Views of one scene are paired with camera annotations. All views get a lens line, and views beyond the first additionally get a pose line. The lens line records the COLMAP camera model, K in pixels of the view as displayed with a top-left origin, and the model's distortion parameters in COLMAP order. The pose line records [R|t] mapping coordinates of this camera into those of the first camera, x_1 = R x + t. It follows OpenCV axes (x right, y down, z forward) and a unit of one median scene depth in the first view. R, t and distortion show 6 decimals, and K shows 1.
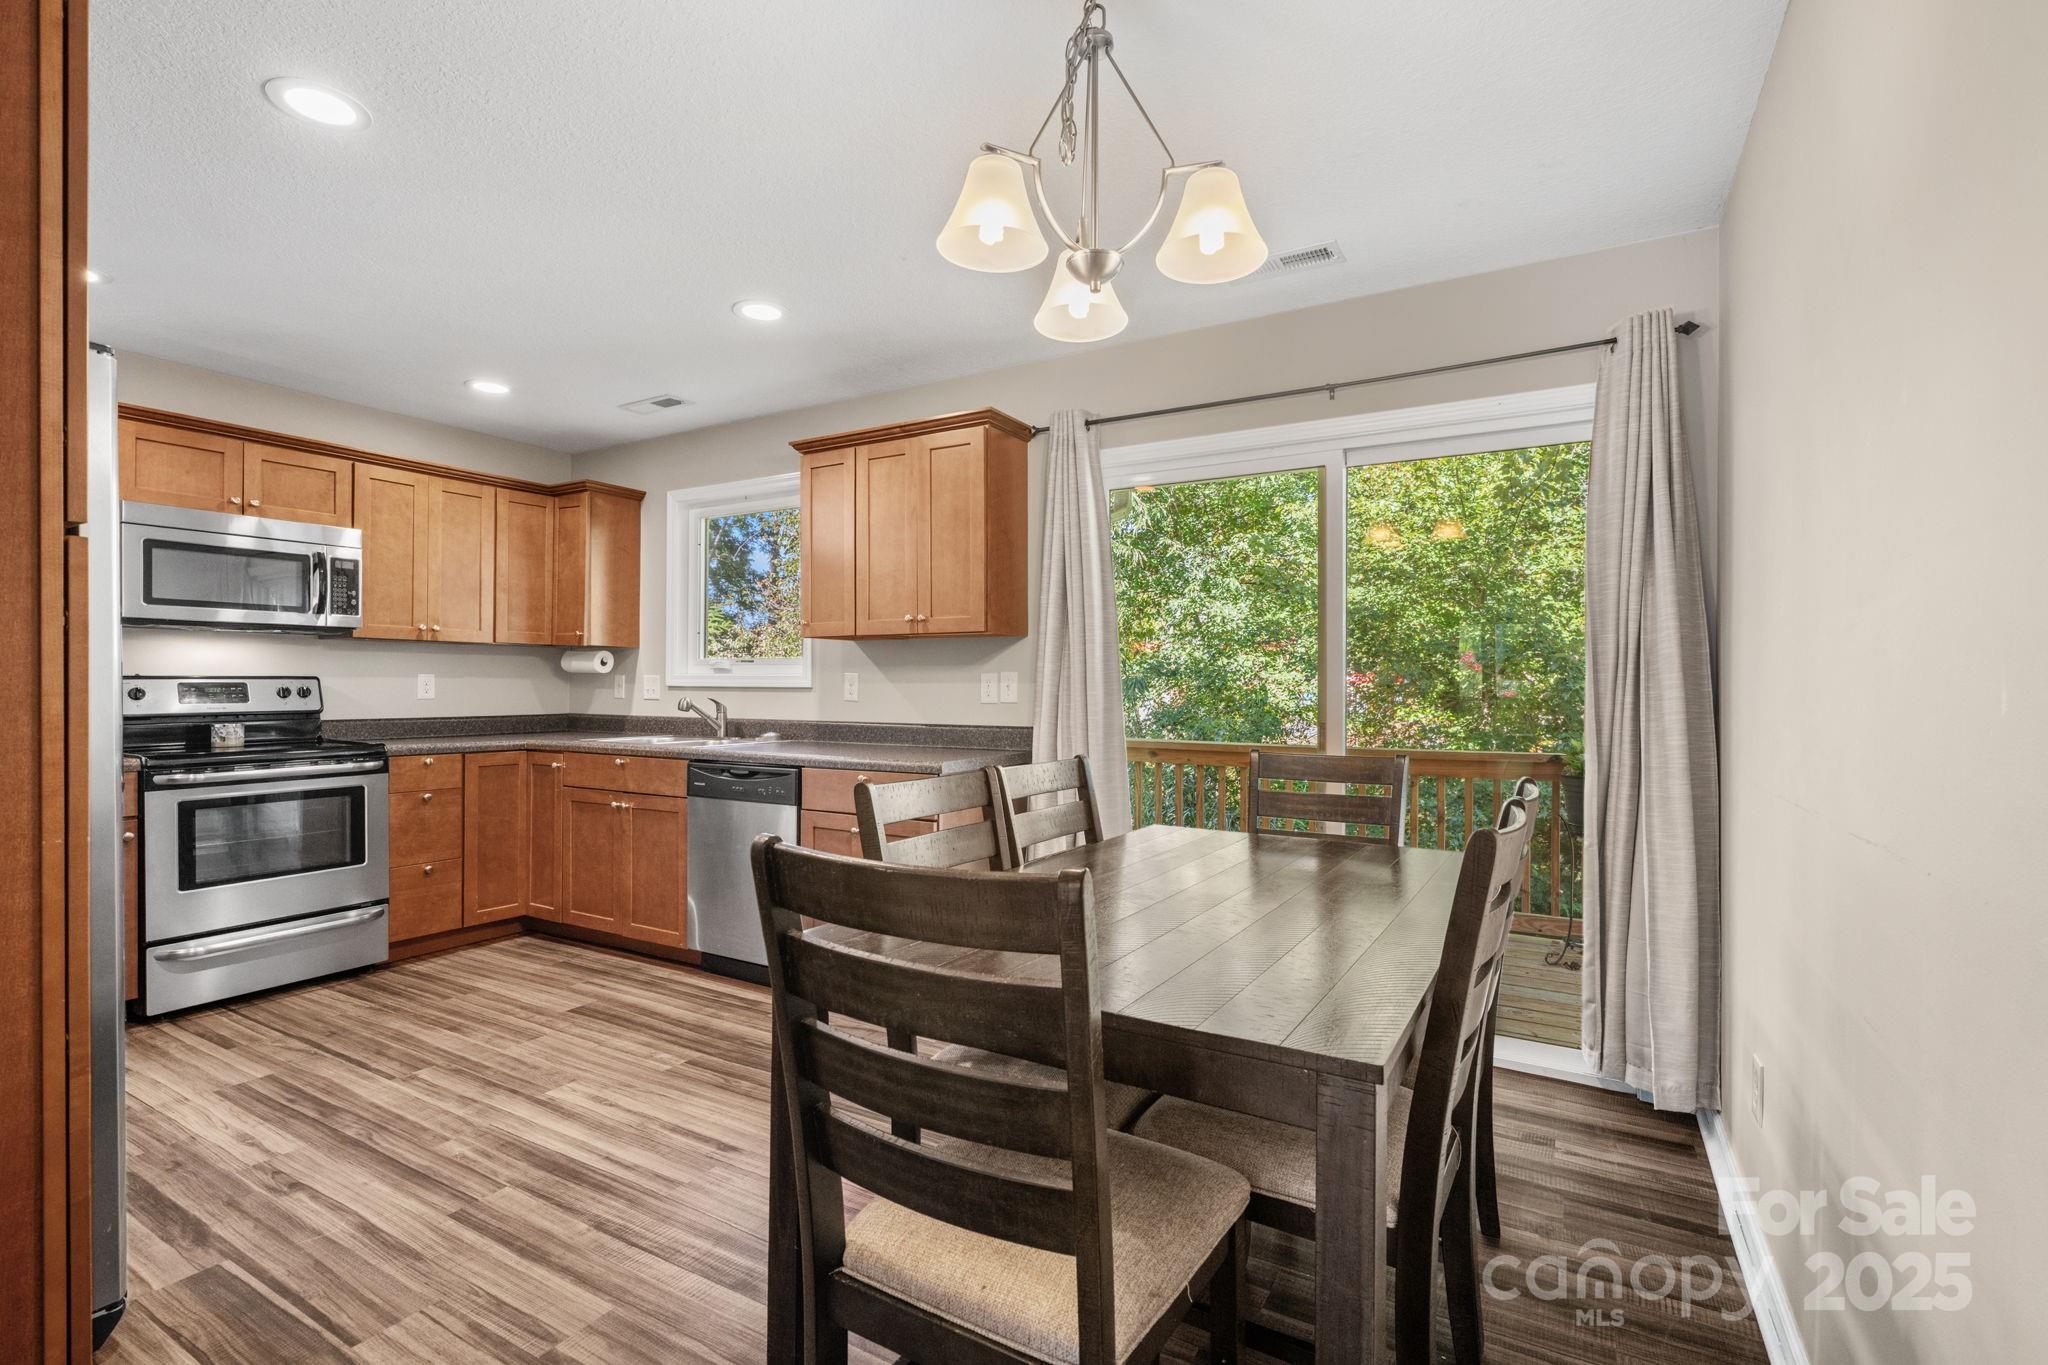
lens RADIAL K [[932.6, 0, 1019.5], [0, 932.6, 677.4], [0, 0, 1]] dist [-0.004058, 0.000757]
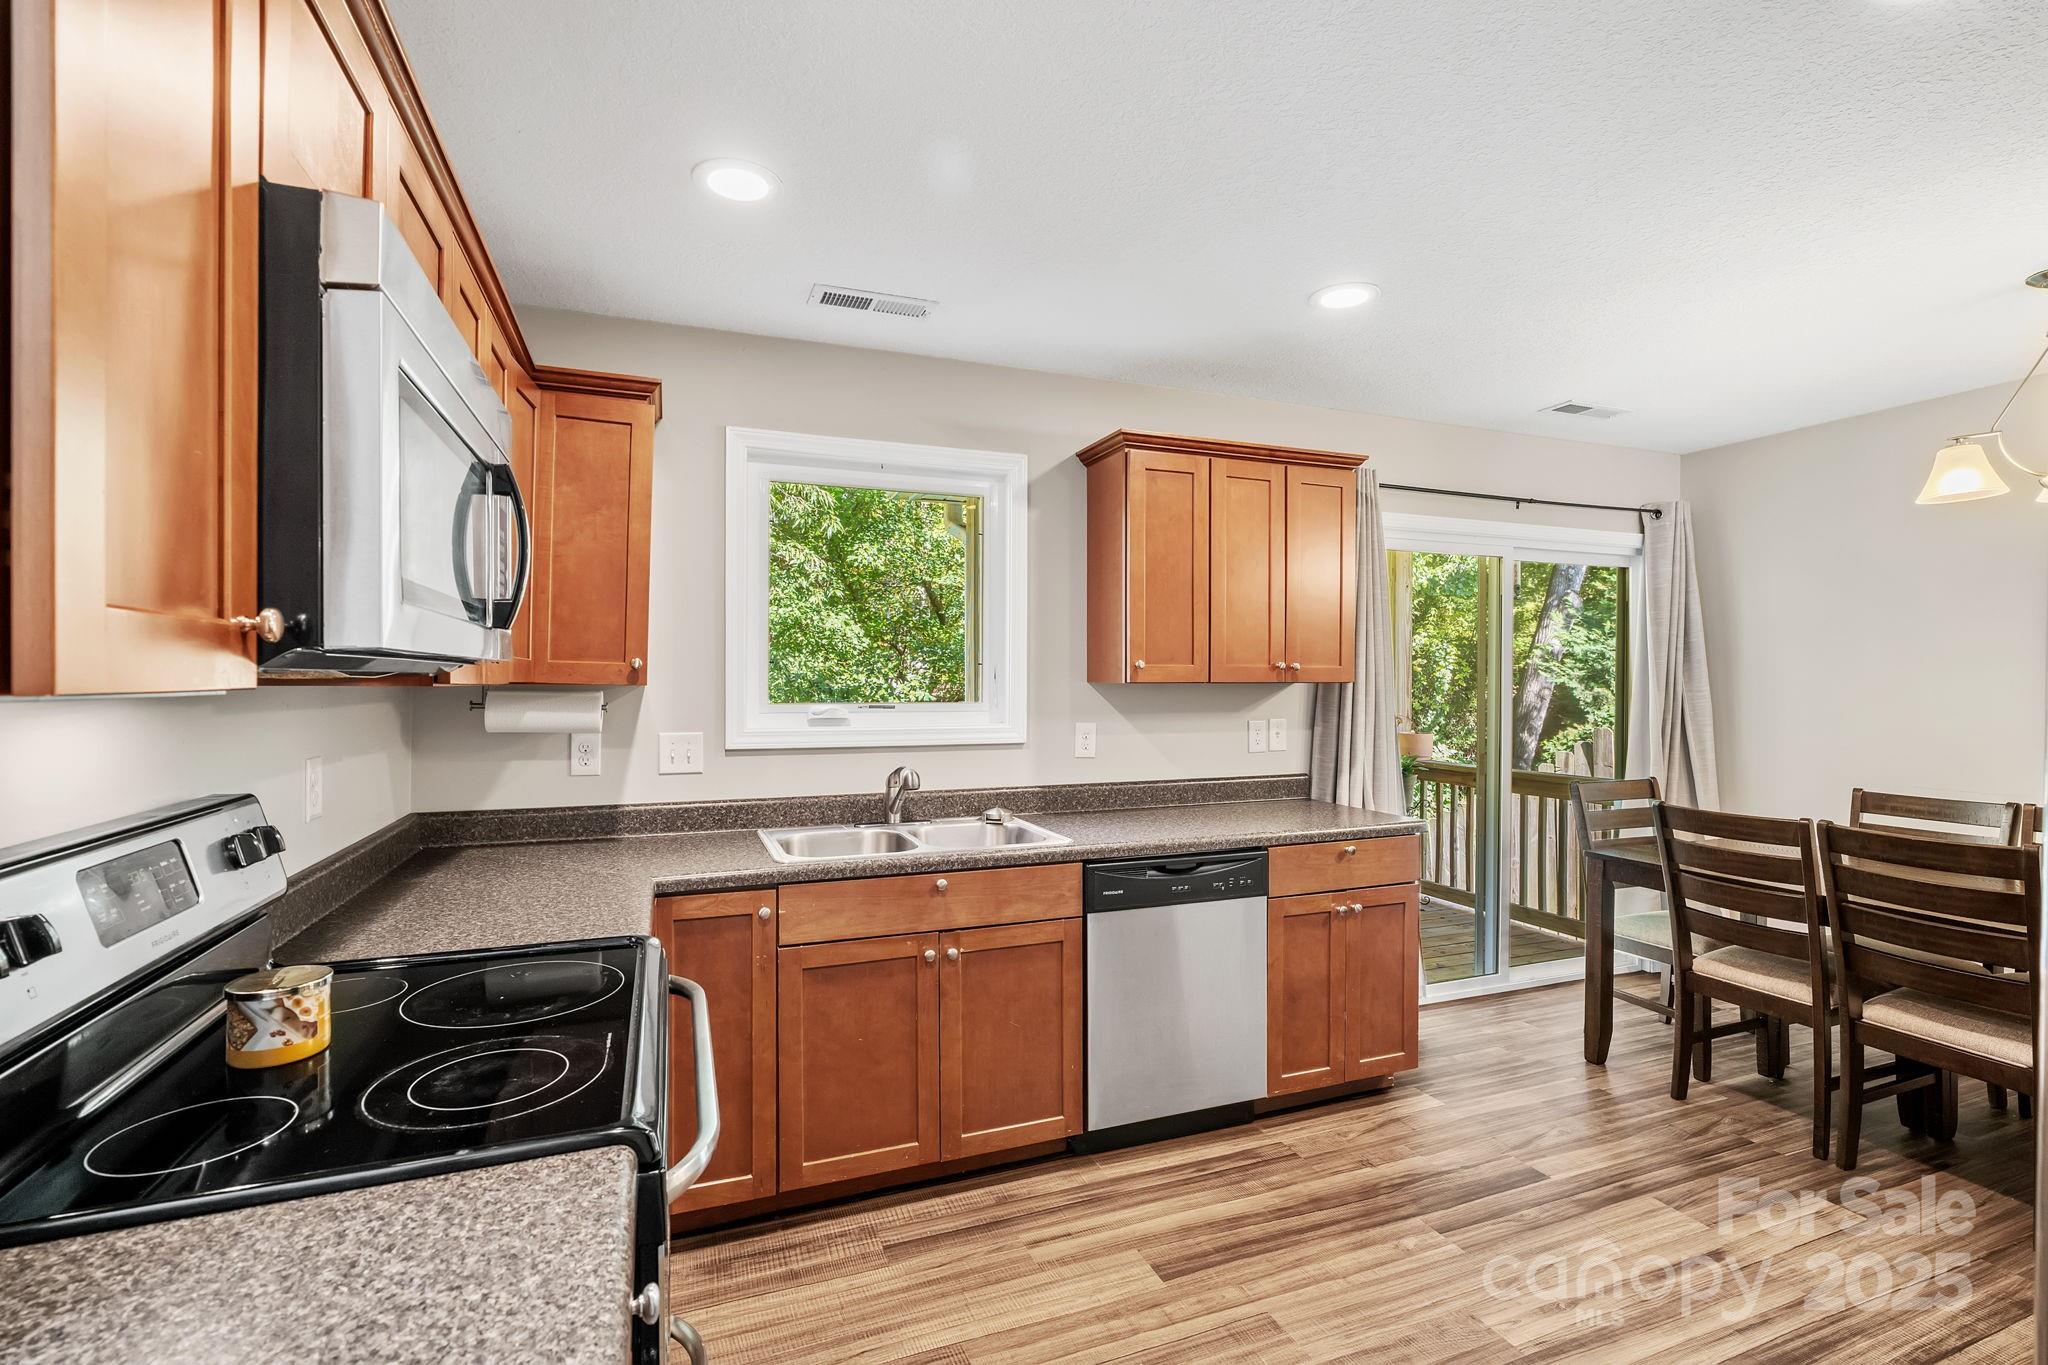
lens RADIAL K [[932.6, 0, 1019.5], [0, 932.6, 677.4], [0, 0, 1]] dist [-0.004058, 0.000757]
pose [[0.617028, 0.000817, 0.786941, -0.932616], [-0.005083, 0.999983, 0.002948, -0.050144], [-0.786925, -0.005819, 0.617022, 0.610901]]
